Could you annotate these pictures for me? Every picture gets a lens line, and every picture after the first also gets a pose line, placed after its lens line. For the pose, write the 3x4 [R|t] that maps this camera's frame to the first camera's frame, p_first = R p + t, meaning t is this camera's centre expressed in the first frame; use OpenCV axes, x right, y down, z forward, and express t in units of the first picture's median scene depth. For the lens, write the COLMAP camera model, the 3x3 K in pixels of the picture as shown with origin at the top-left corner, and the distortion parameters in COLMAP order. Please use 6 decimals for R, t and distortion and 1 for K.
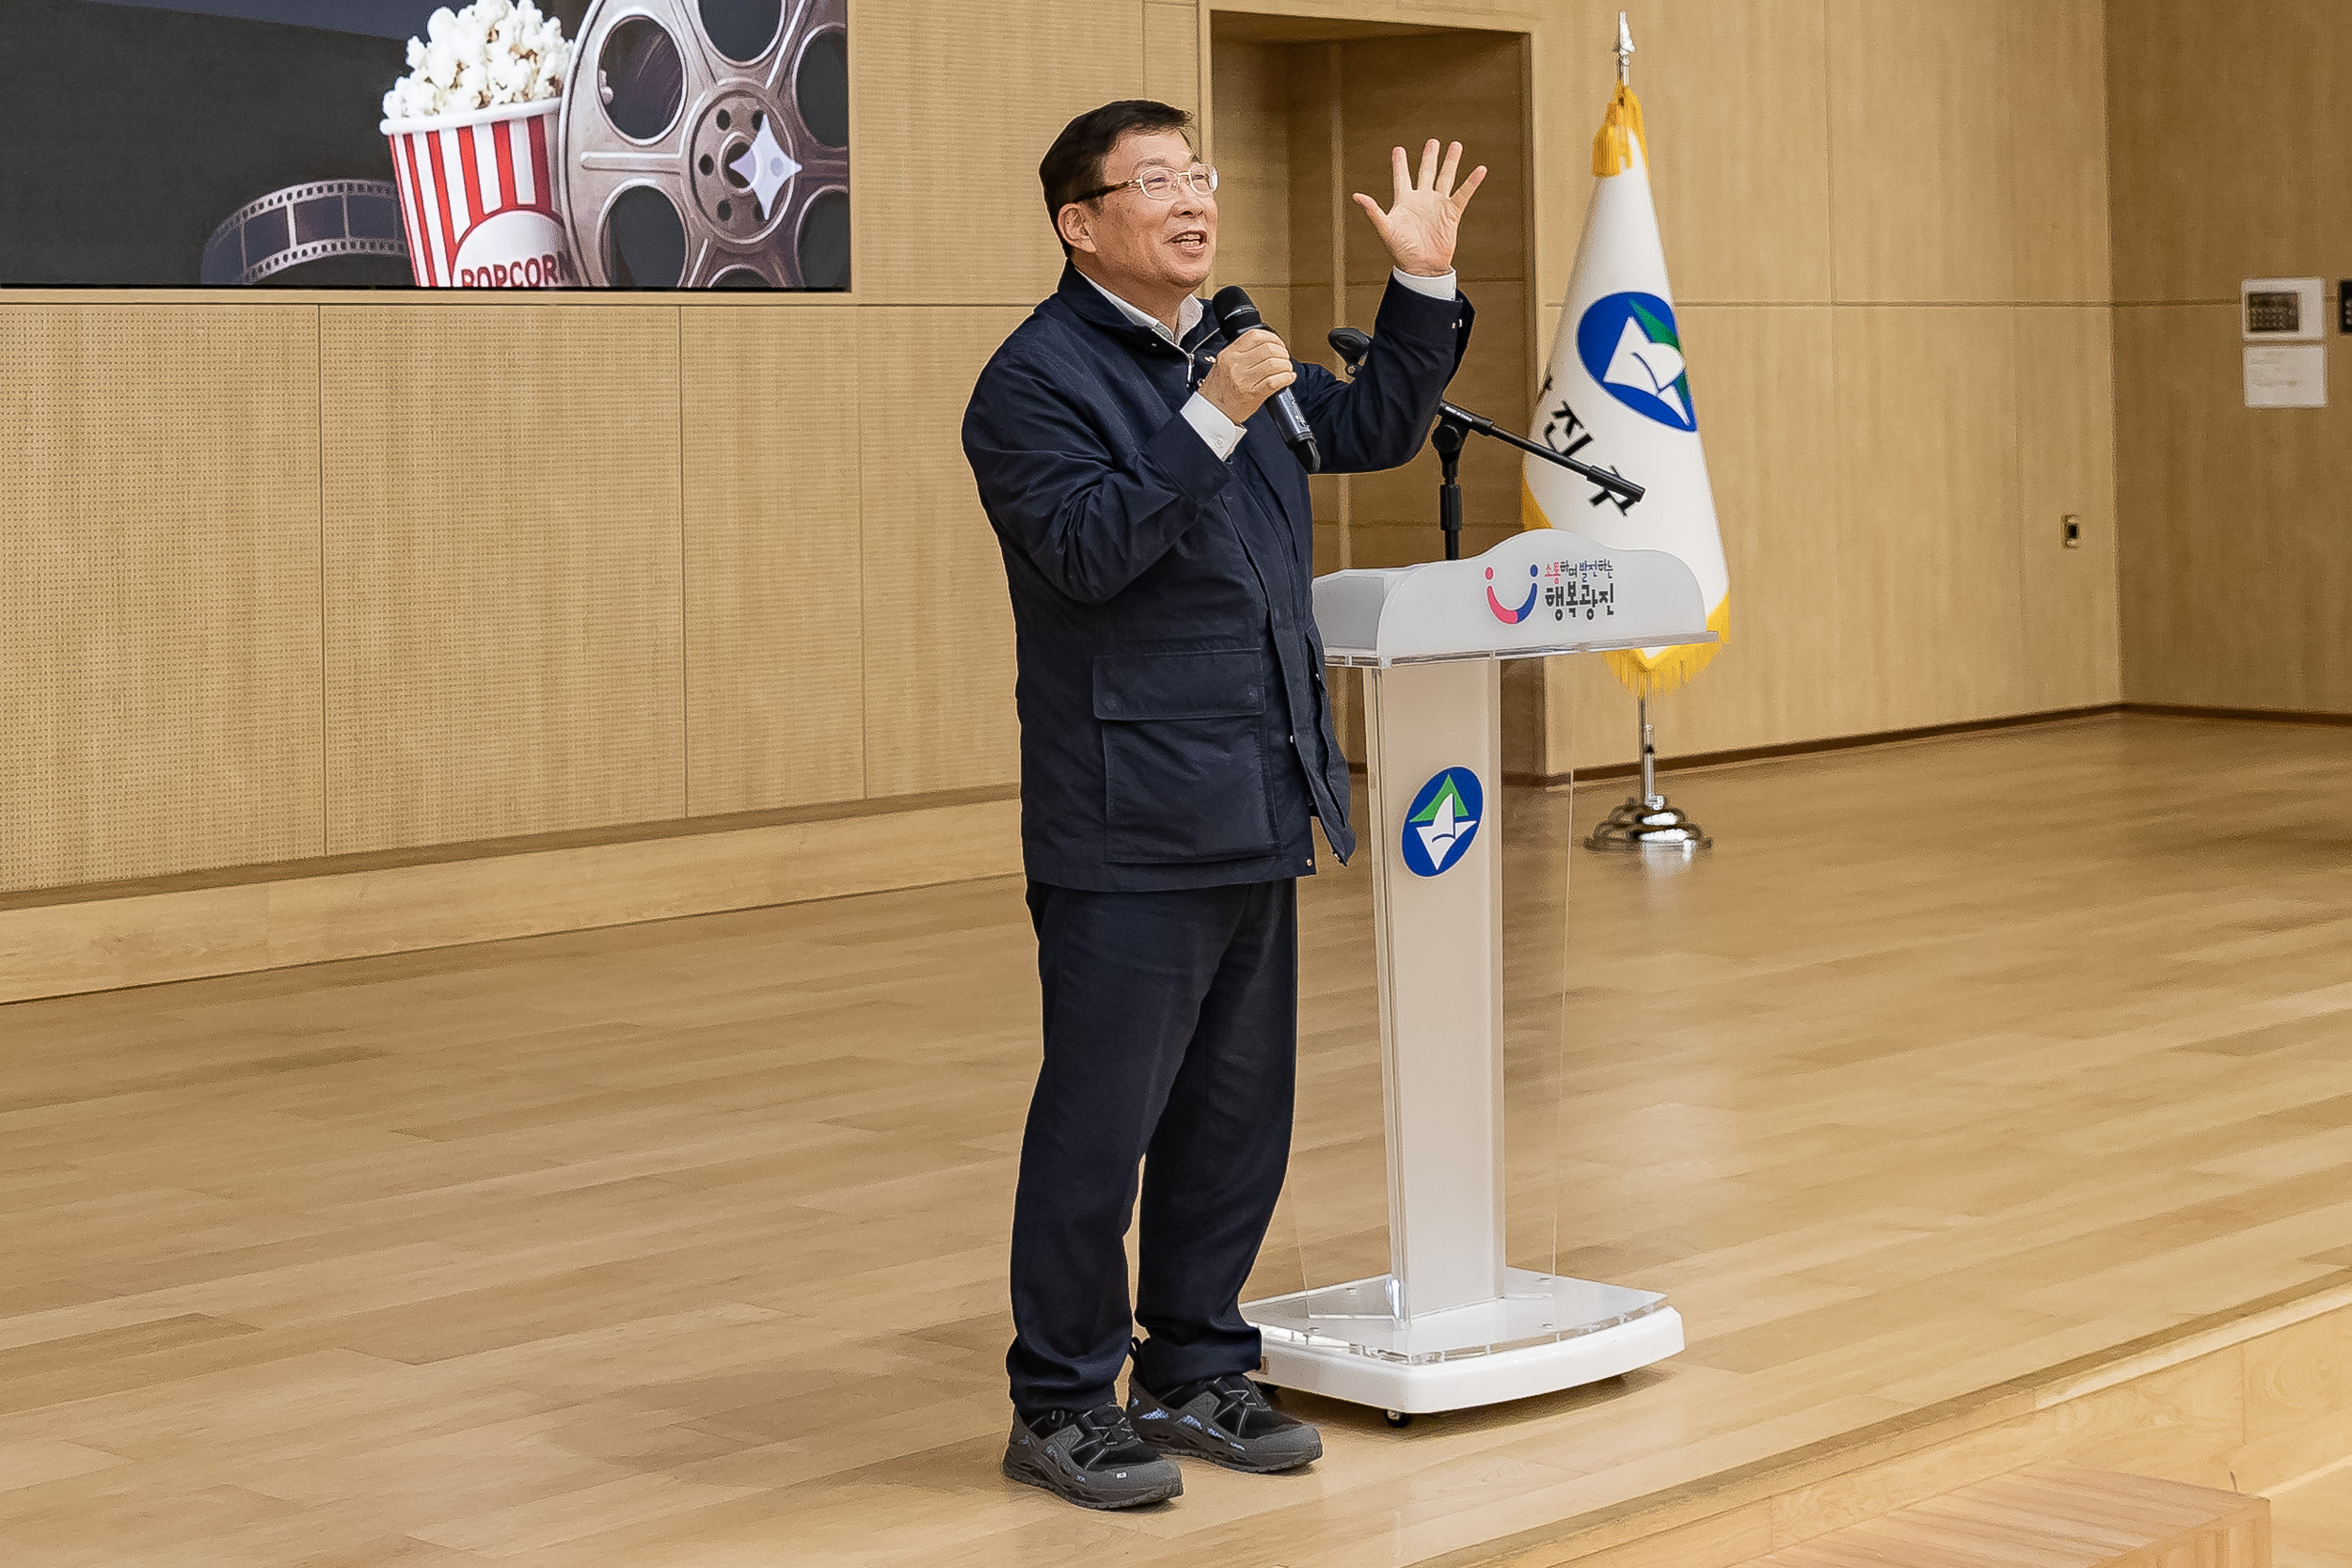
lens RADIAL K [[4475.4, 0, 590.9], [0, 4475.4, 212.2], [0, 0, 1]] dist [0.000854, -0.010877]
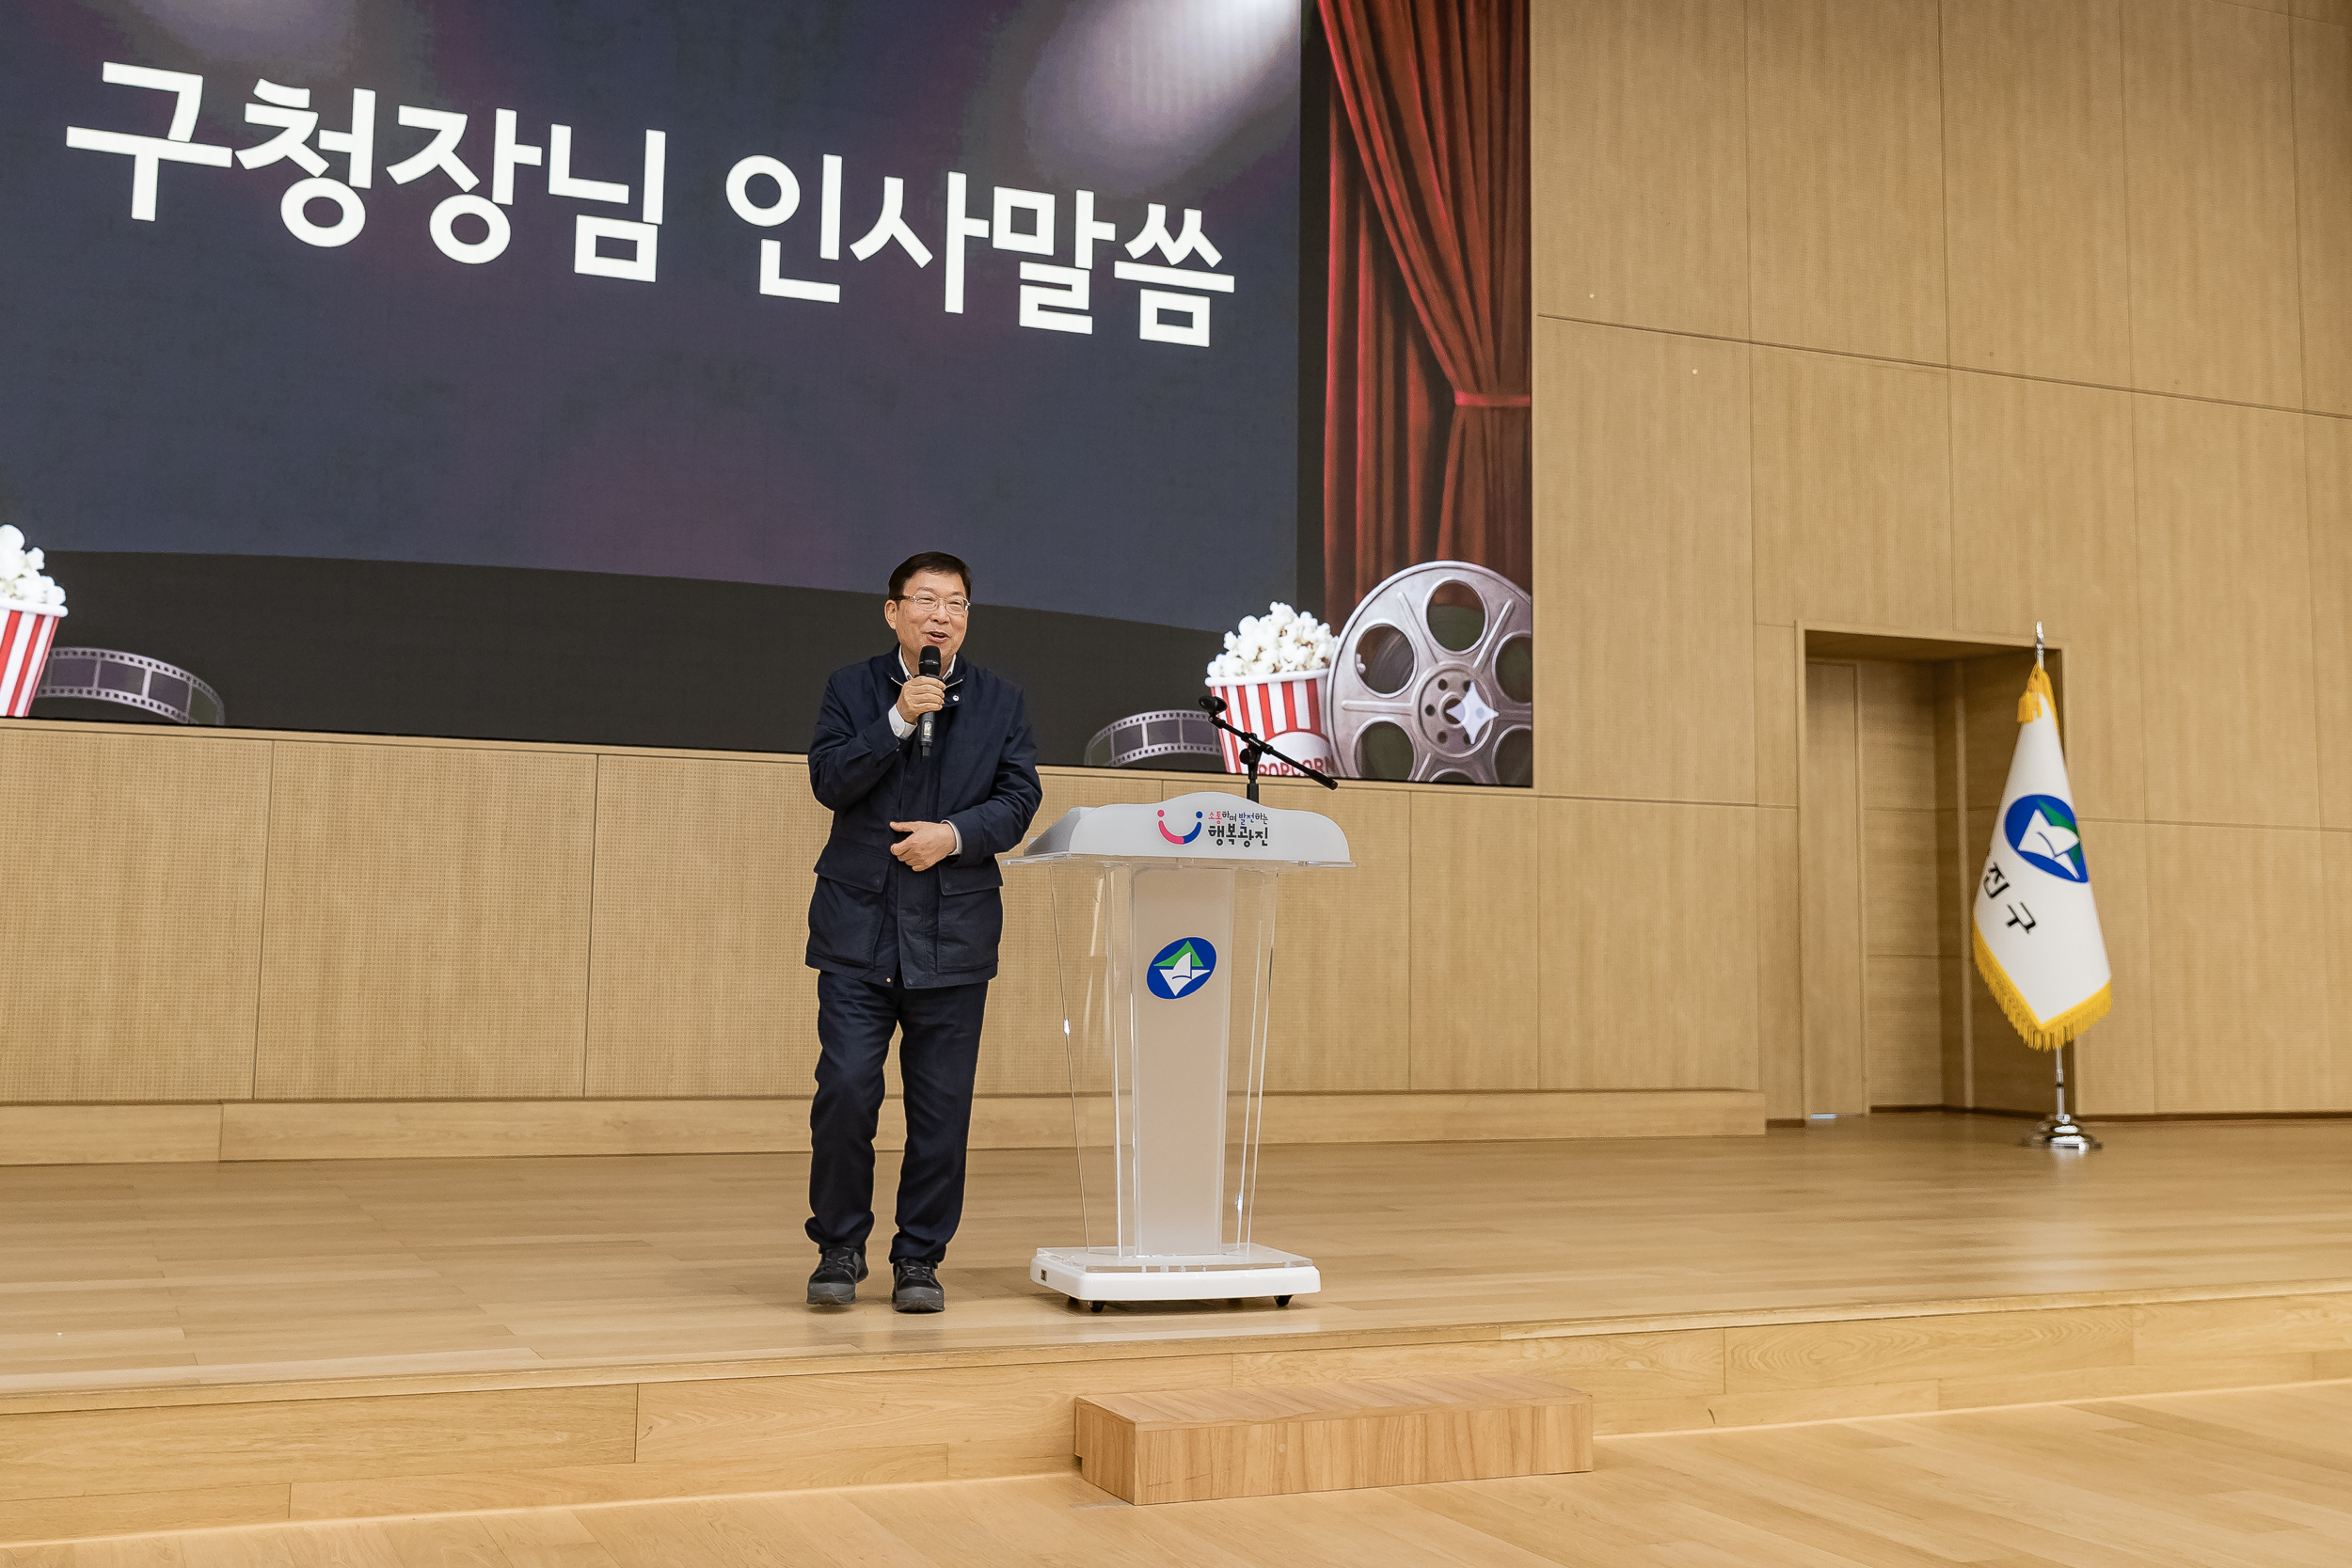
lens RADIAL K [[2567.9, 0, 1180.7], [0, 2567.9, 645.4], [0, 0, 1]] dist [-0.004230, 0.035474]
pose [[0.943509, -0.014764, -0.331018, 0.271131], [-0.013705, 0.996413, -0.083506, 0.049951], [0.331064, 0.083326, 0.939922, 0.034823]]
